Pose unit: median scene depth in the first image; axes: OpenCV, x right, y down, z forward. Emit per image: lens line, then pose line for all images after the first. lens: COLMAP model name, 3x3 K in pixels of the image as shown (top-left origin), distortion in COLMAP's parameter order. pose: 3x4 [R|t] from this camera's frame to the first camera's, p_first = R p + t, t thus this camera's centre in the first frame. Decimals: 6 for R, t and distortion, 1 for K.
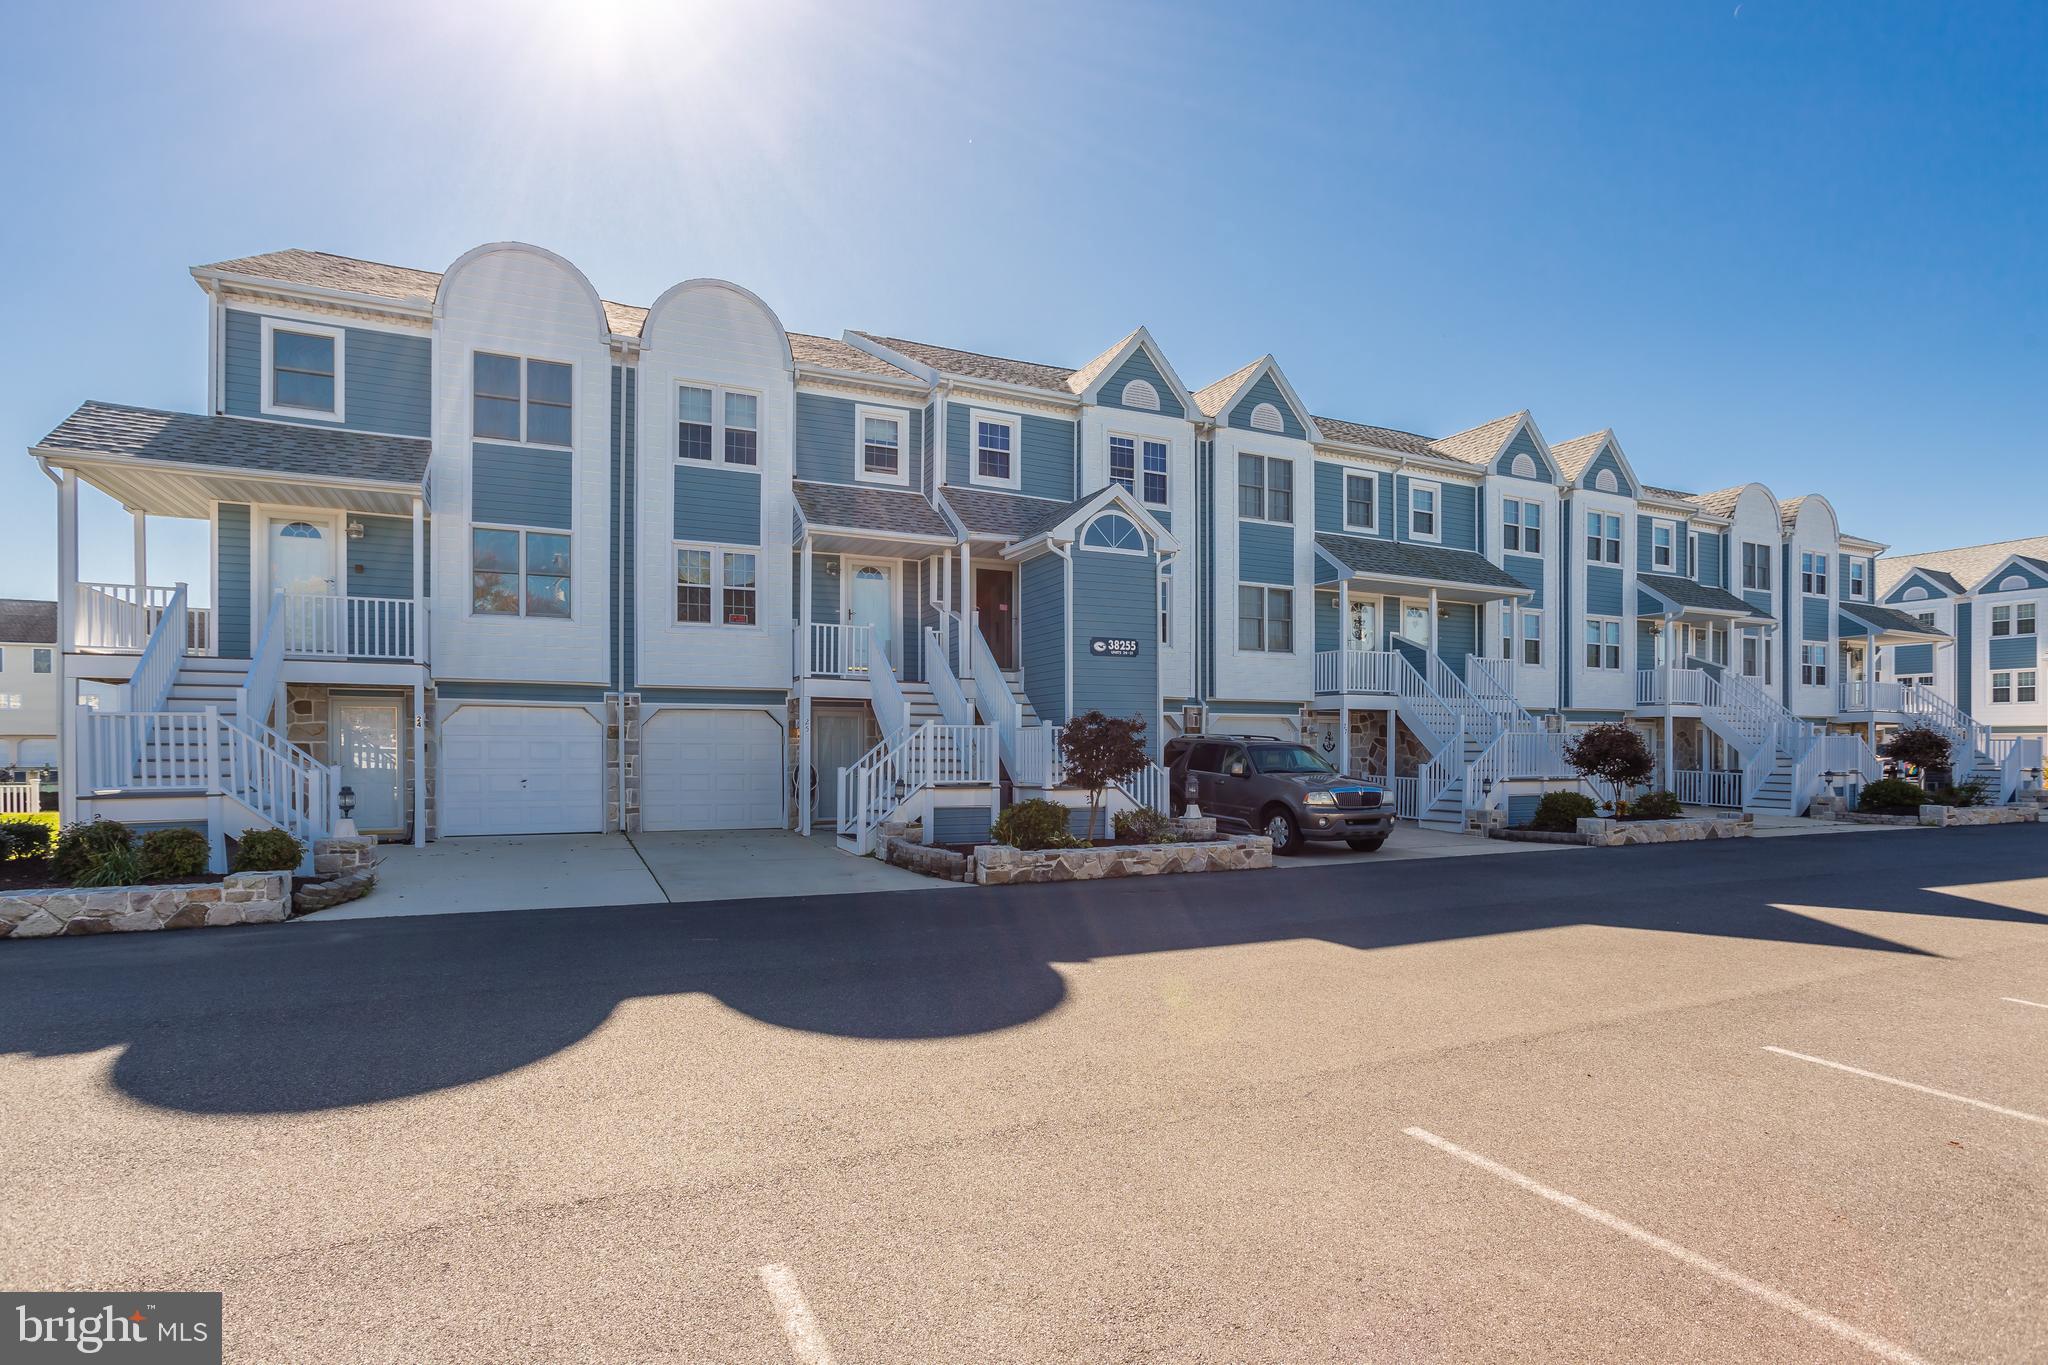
lens RADIAL K [[1059.4, 0, 1060.0], [0, 1059.4, 730.4], [0, 0, 1]] dist [-0.061595, 0.043512]
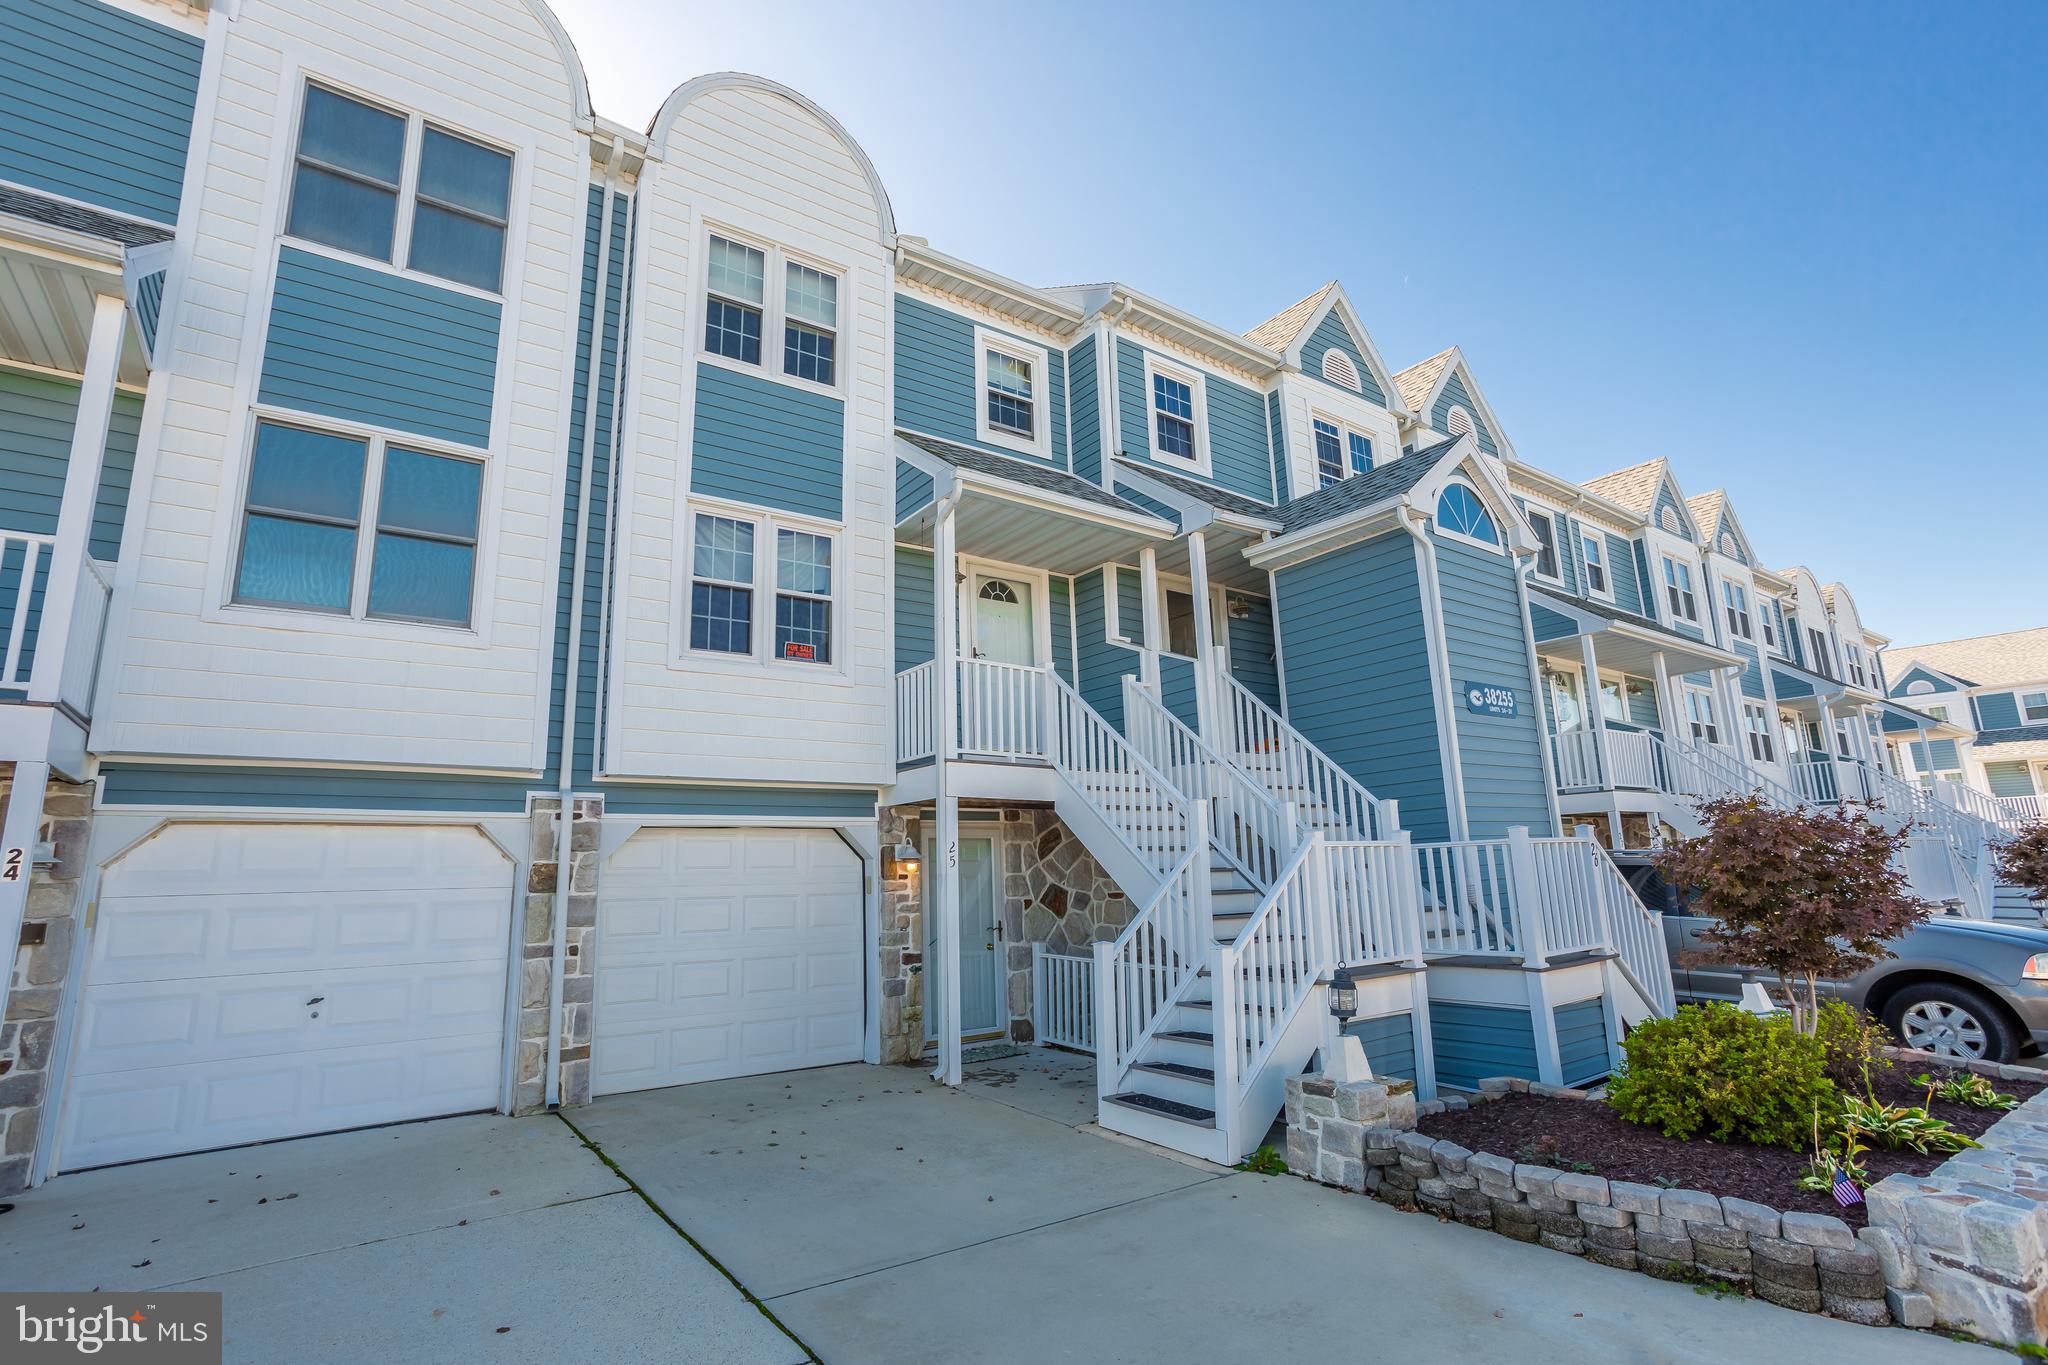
lens RADIAL K [[1018.5, 0, 1064.3], [0, 1018.5, 647.7], [0, 0, 1]] dist [-0.043359, 0.025484]
pose [[0.982862, 0.010702, 0.184033, -0.277032], [0.027608, 0.978508, -0.204352, -0.000500], [-0.182265, 0.205931, 0.961443, 0.501389]]
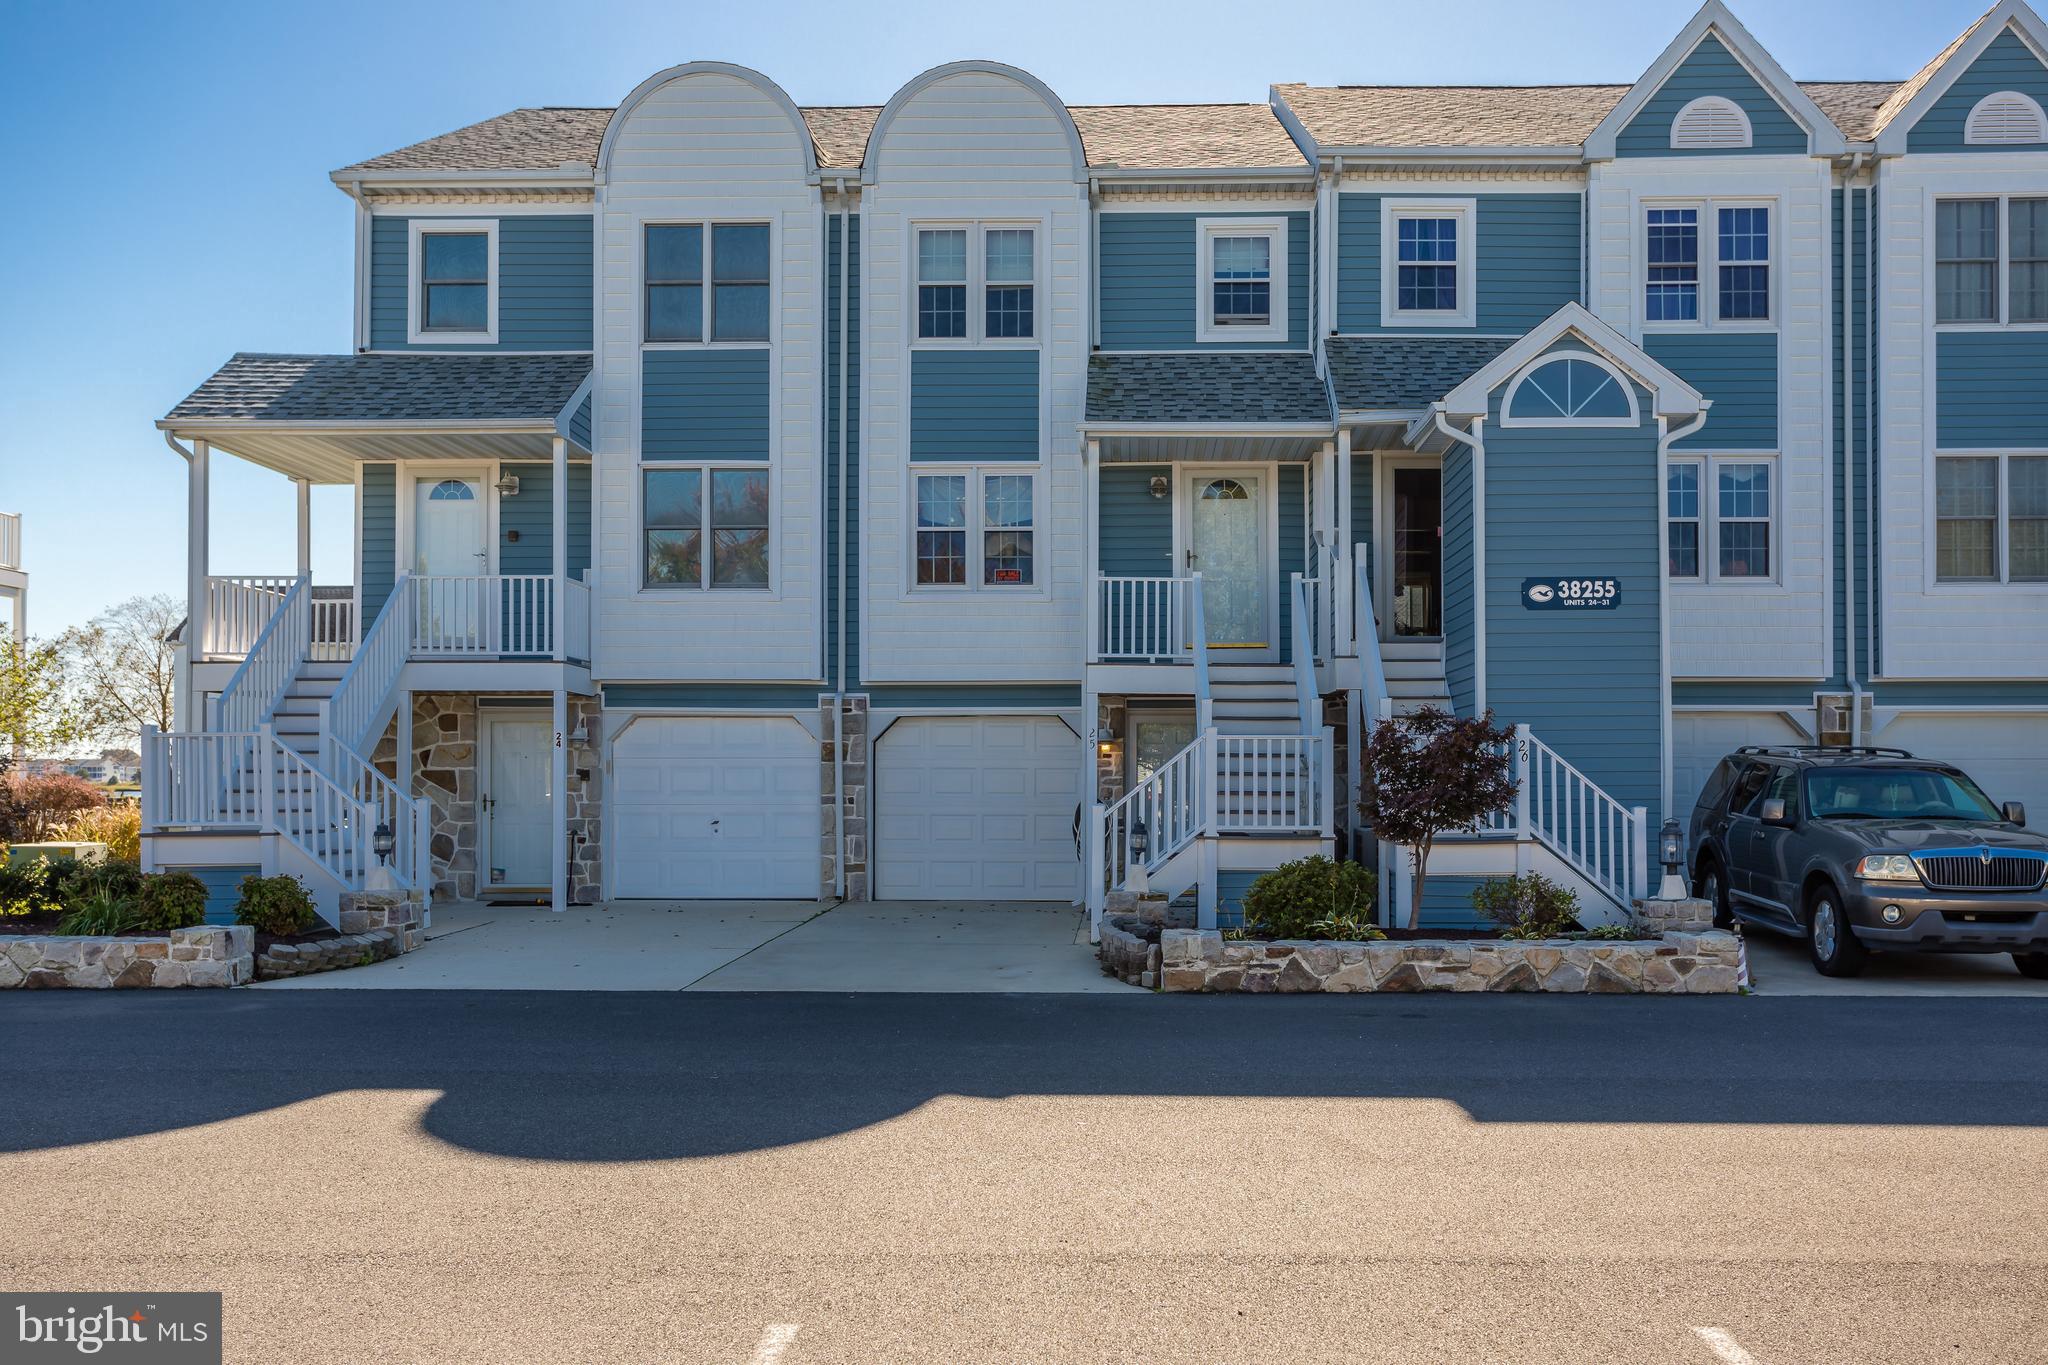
lens RADIAL K [[1883.2, 0, 1095.6], [0, 1883.2, 687.9], [0, 0, 1]] dist [-0.004688, 0.075542]
pose [[0.886835, -0.023779, -0.461474, 0.285803], [0.009655, 0.999411, -0.032944, 0.002260], [0.461986, 0.024760, 0.886542, -0.005068]]
